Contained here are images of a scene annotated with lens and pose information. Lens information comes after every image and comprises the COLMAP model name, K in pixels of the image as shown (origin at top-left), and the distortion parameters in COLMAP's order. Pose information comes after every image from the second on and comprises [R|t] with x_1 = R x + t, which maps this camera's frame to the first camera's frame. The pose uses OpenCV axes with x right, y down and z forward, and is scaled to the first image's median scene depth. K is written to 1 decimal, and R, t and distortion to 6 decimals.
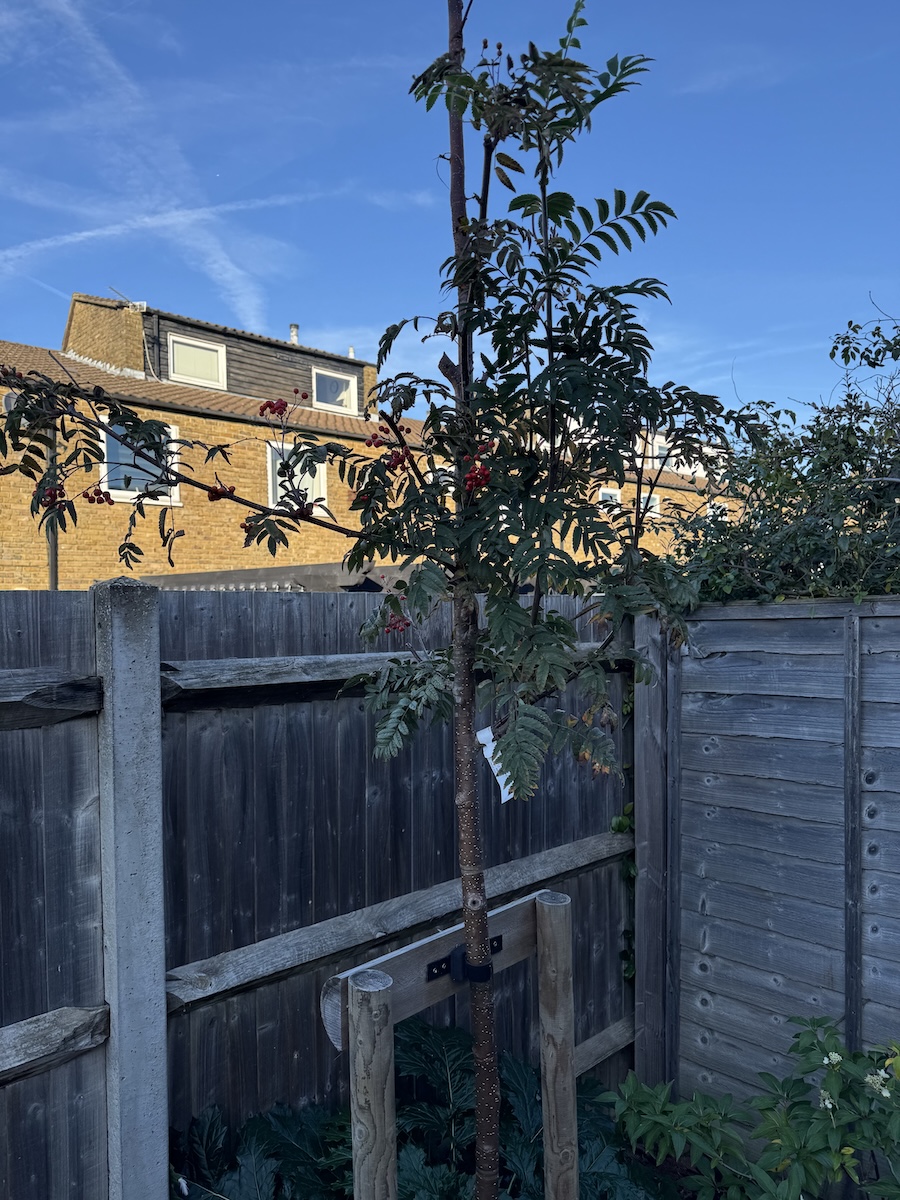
lens RADIAL K [[817.5, 0, 450.0], [0, 817.5, 600.0], [0, 0, 1]] dist [0.078233, -0.059382]
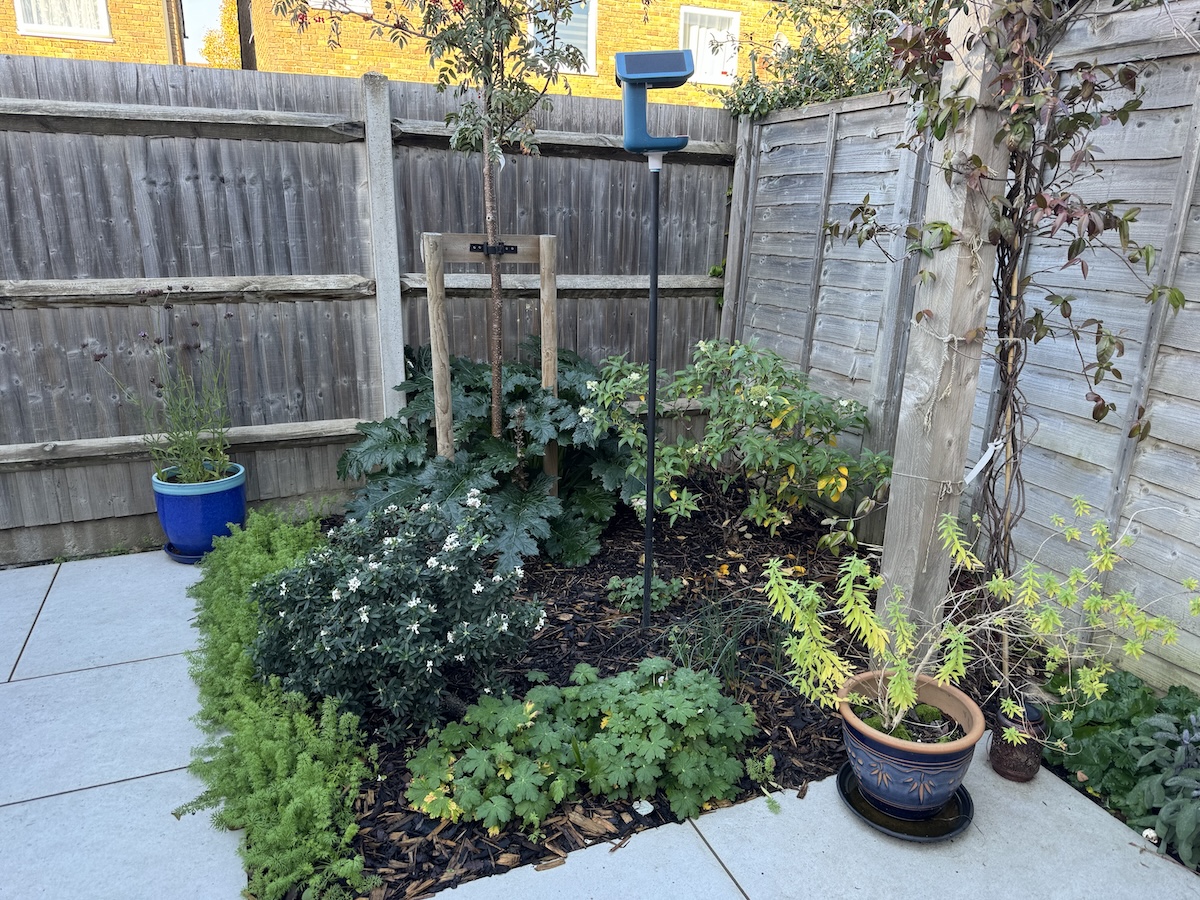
lens RADIAL K [[844.3, 0, 600.0], [0, 844.3, 450.0], [0, 0, 1]] dist [0.004652, -0.003803]
pose [[0.931610, 0.139977, -0.335423, 0.691268], [-0.037871, 0.955225, 0.293446, 0.168520], [0.361481, -0.260675, 0.895199, -0.655432]]
